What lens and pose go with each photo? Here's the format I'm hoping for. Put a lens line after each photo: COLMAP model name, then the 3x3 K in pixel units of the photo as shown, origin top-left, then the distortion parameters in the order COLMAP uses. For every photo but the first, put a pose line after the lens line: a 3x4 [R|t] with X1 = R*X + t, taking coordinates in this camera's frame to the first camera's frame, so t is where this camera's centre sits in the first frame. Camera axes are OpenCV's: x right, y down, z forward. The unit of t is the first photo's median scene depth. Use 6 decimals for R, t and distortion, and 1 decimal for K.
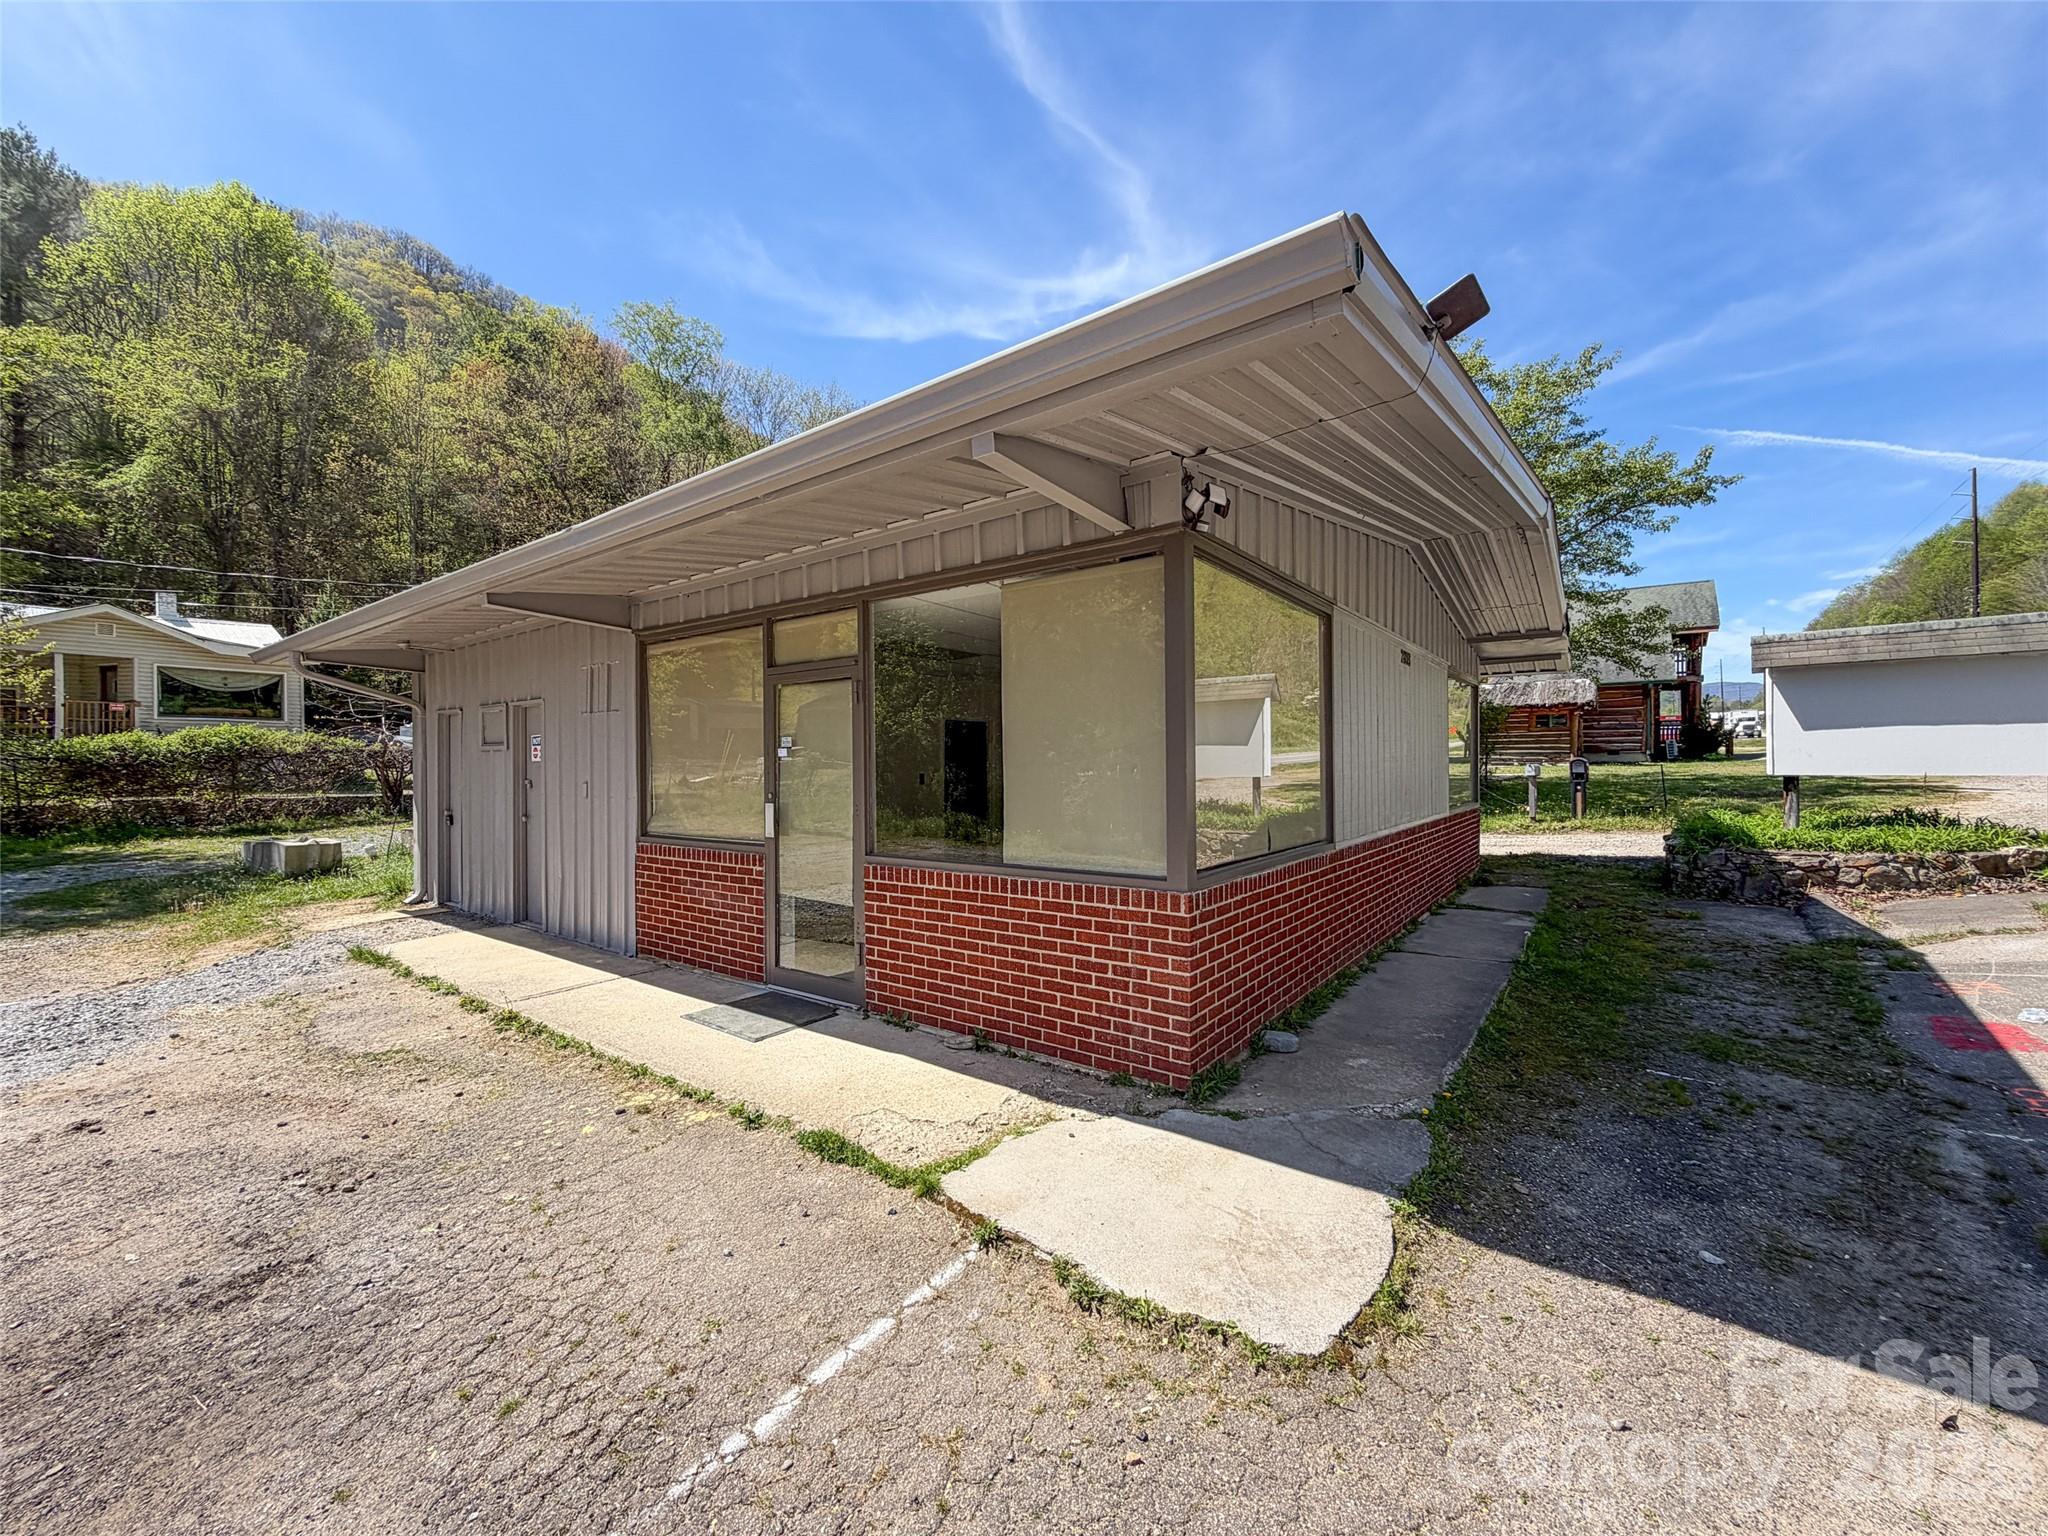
lens RADIAL K [[814.9, 0, 1015.7], [0, 814.9, 764.5], [0, 0, 1]] dist [0.000686, 0.000503]
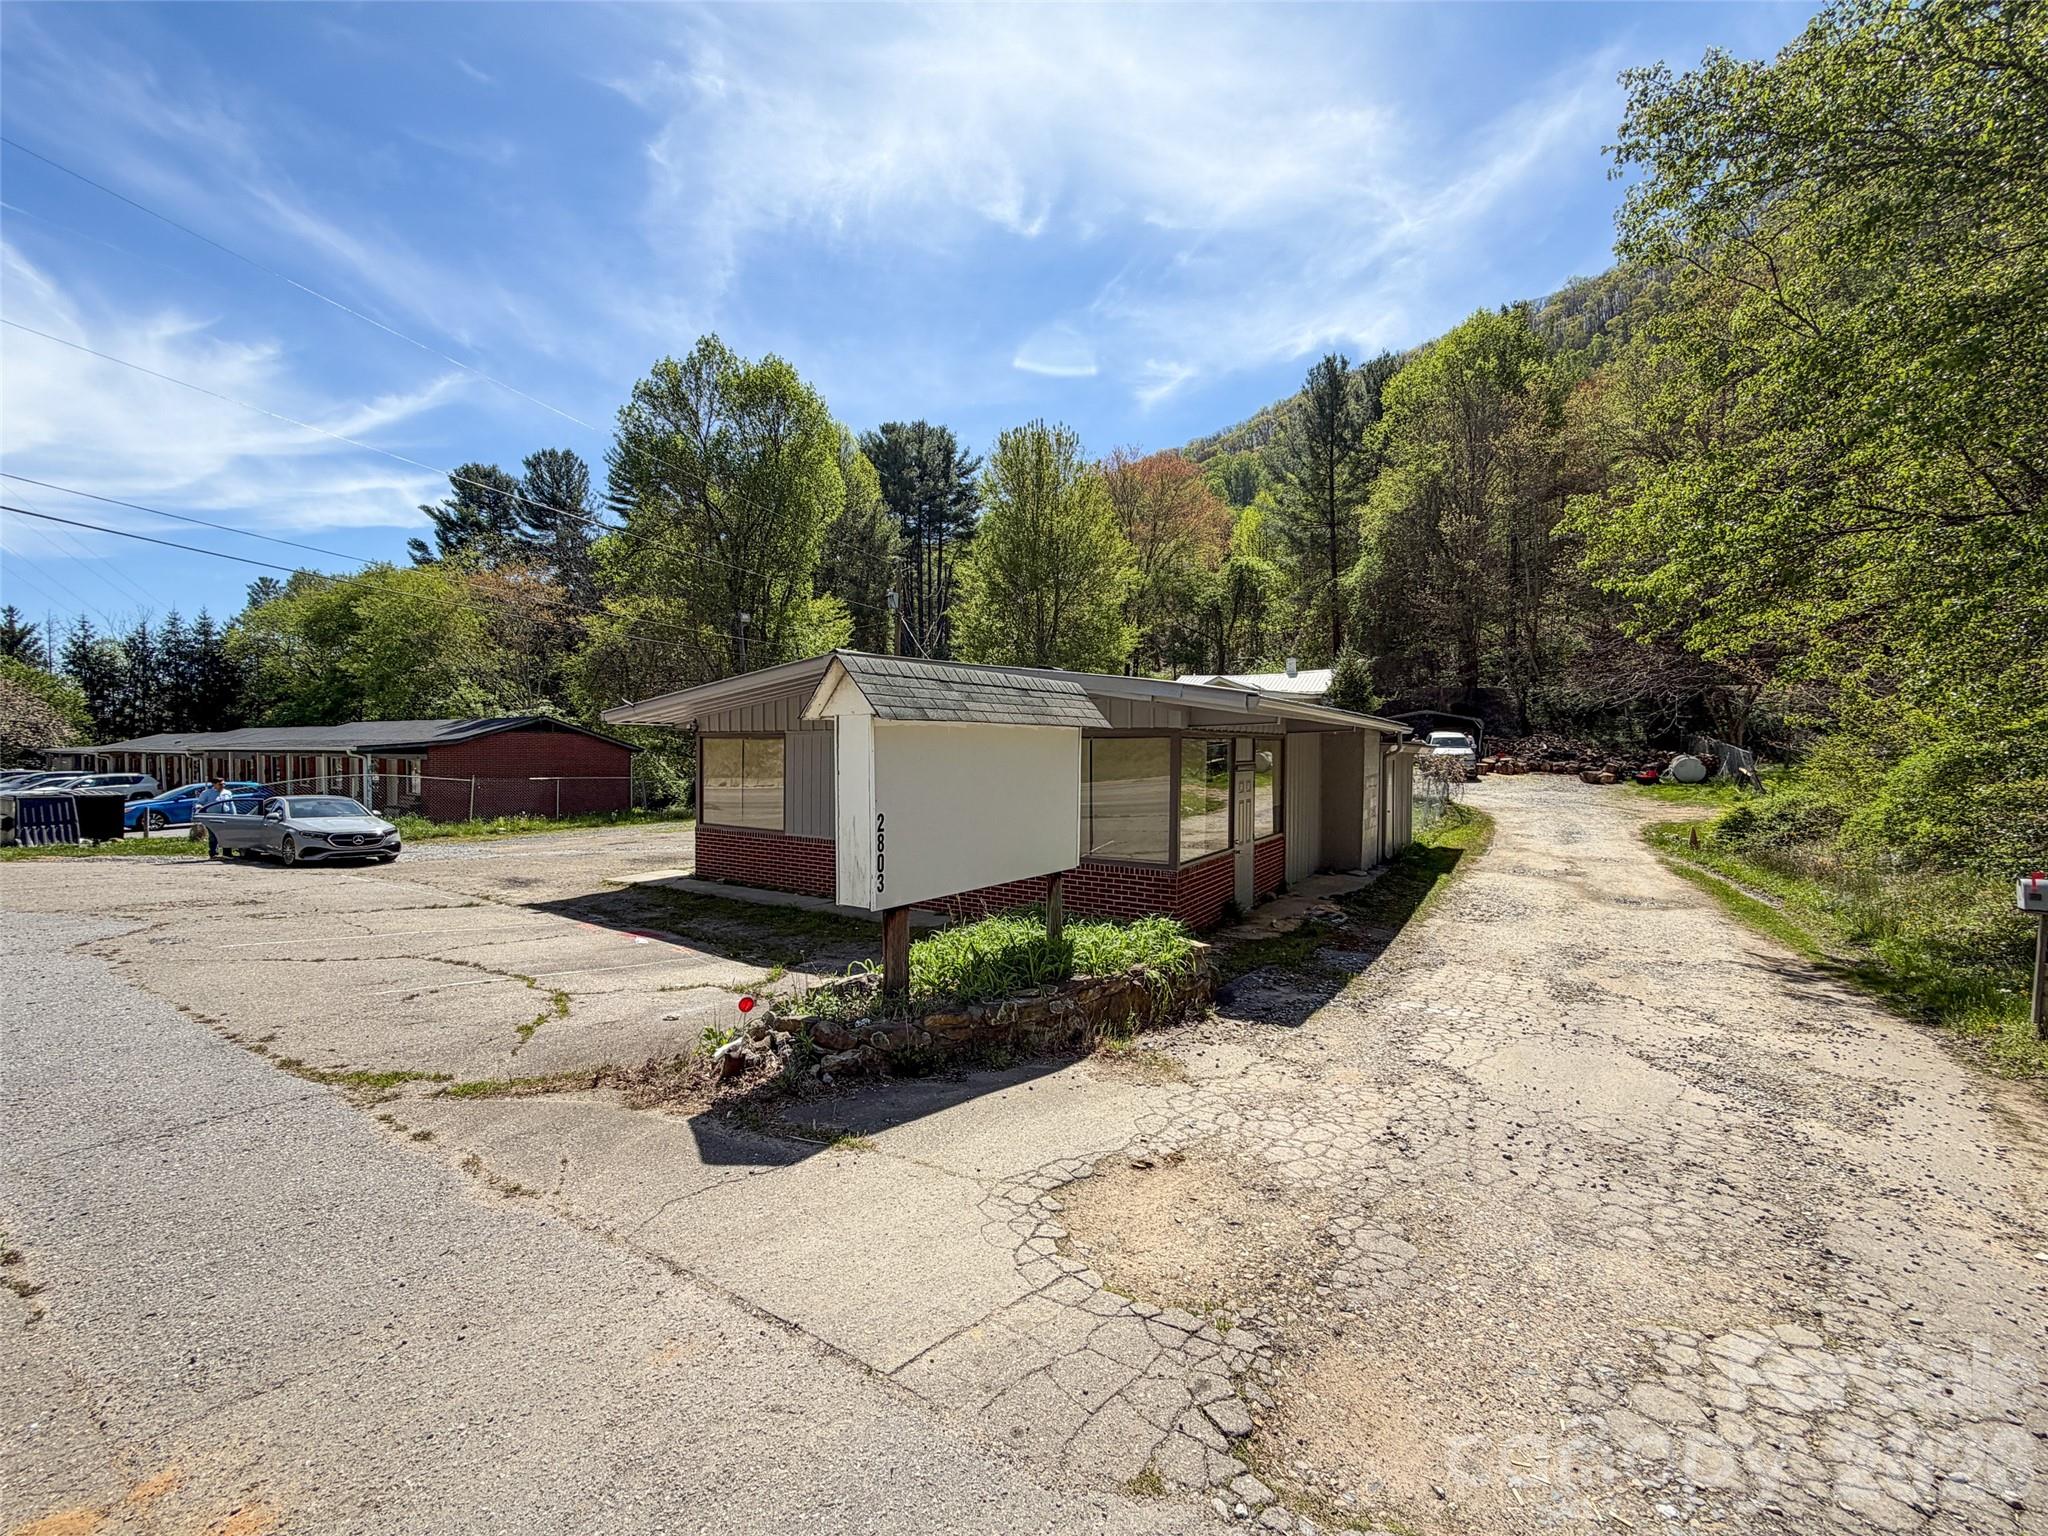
lens RADIAL K [[814.9, 0, 1018.7], [0, 814.9, 763.0], [0, 0, 1]] dist [0.000686, 0.000503]
pose [[0.073244, 0.027182, -0.996944, 2.389638], [-0.006382, 0.999621, 0.026786, -0.147776], [0.997294, 0.004400, 0.073389, 1.291312]]
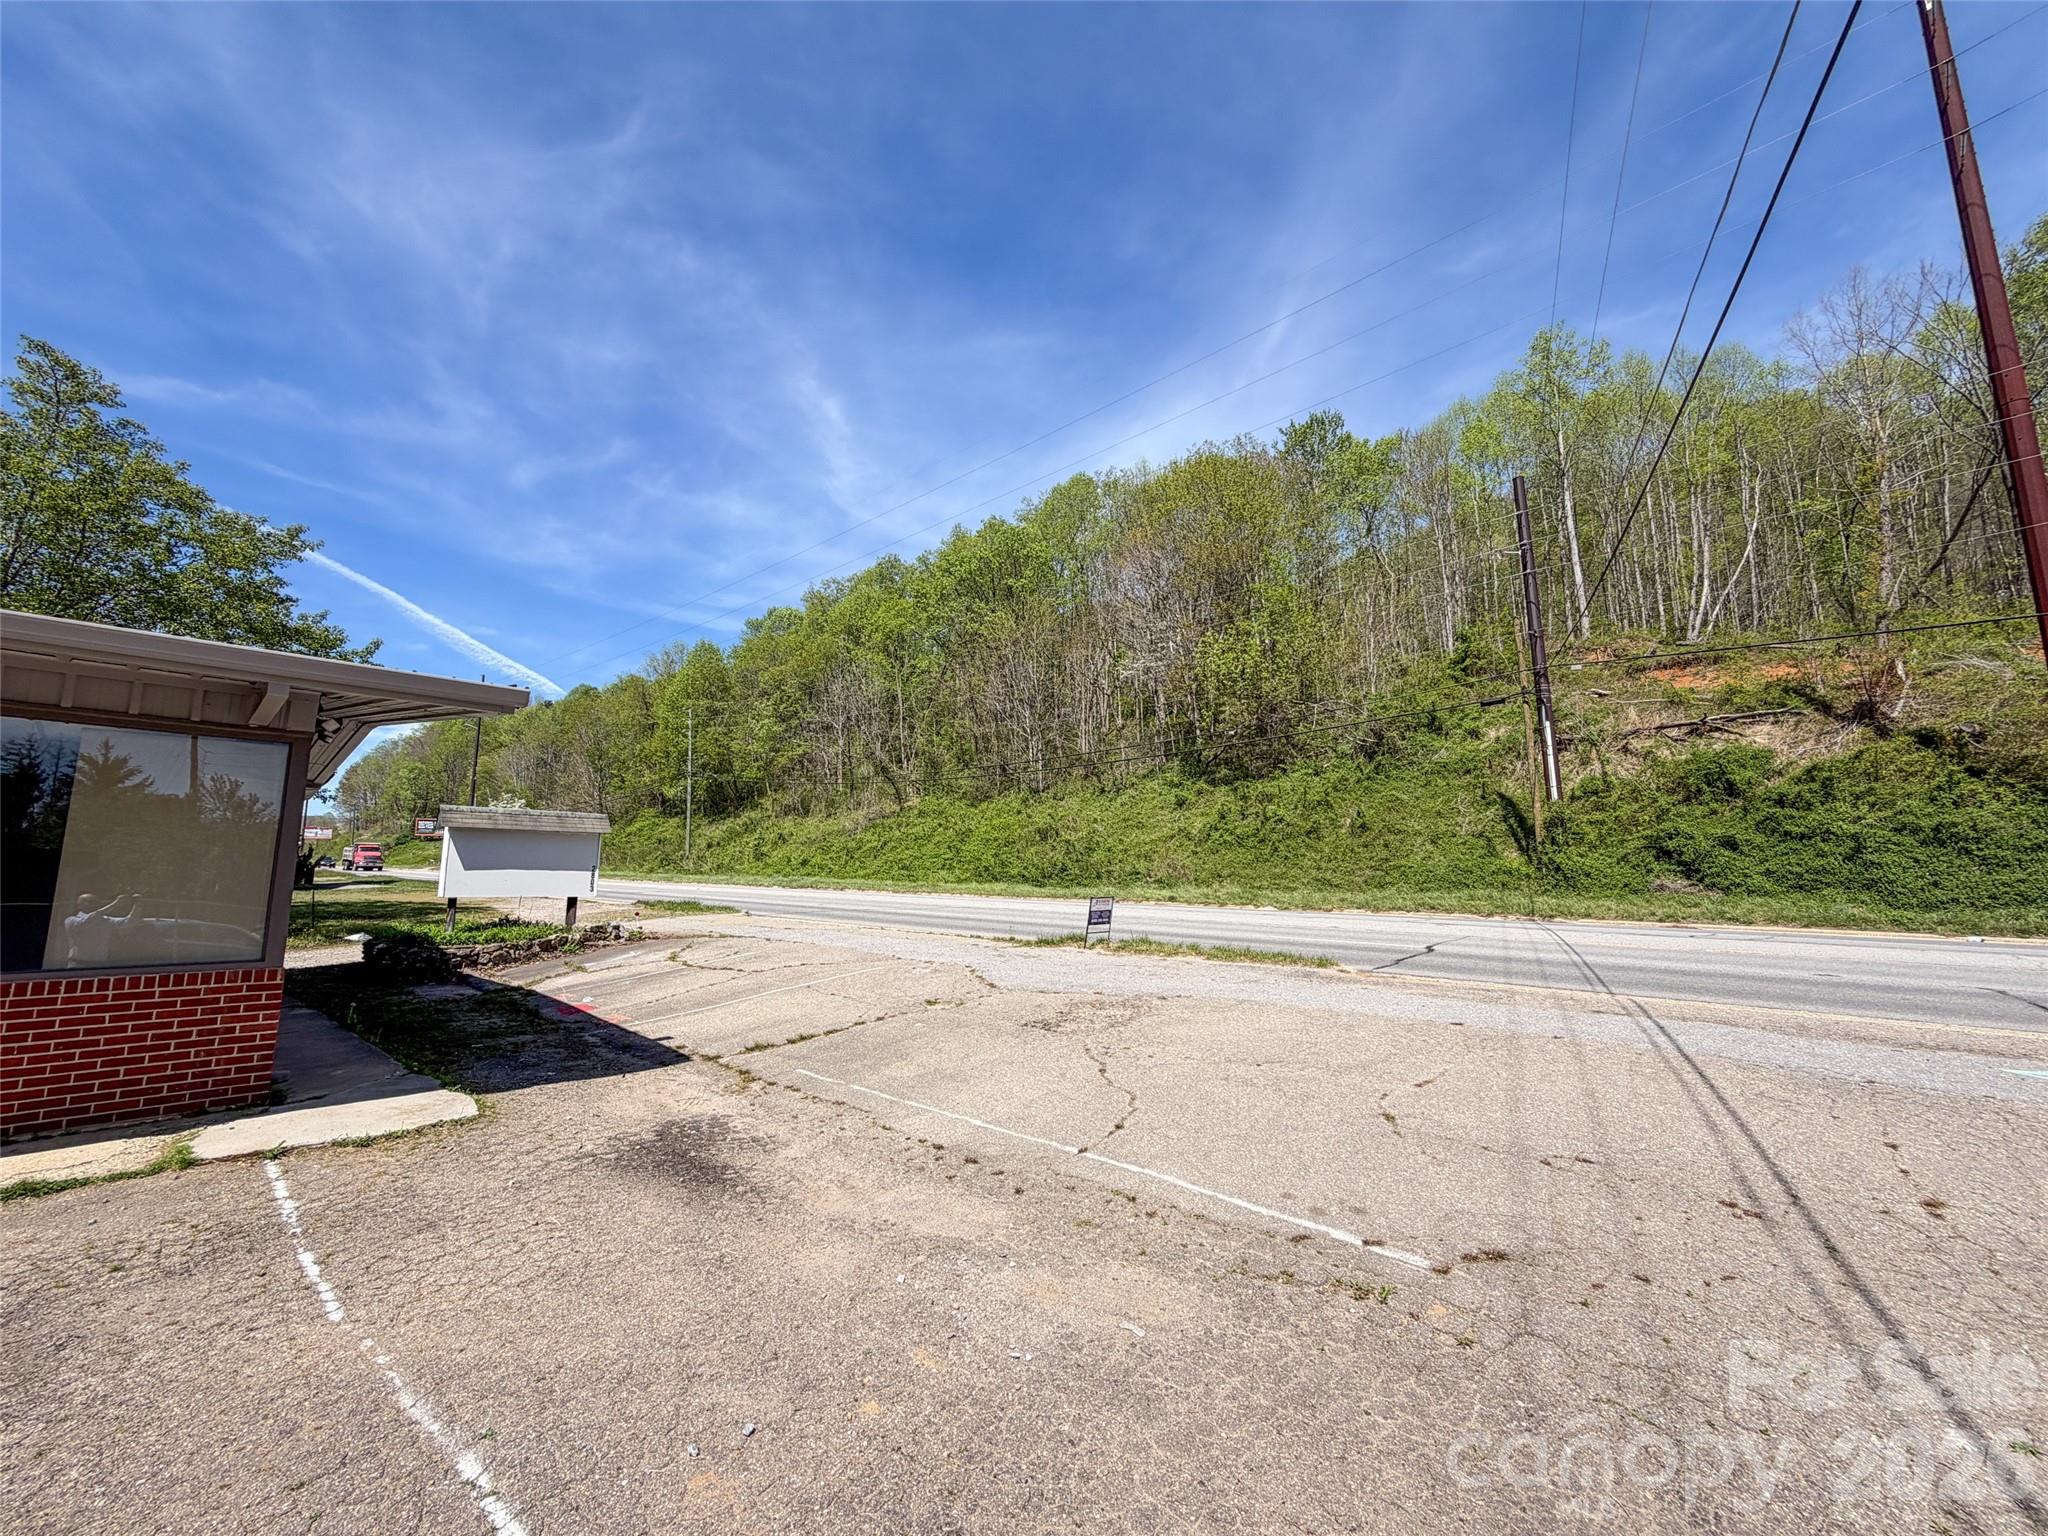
lens RADIAL K [[814.9, 0, 1018.3], [0, 814.9, 766.2], [0, 0, 1]] dist [0.000686, 0.000503]
pose [[0.100087, 0.156796, 0.982546, -0.699575], [-0.001786, 0.987532, -0.157410, 0.012028], [-0.994977, 0.014000, 0.099119, -0.313897]]
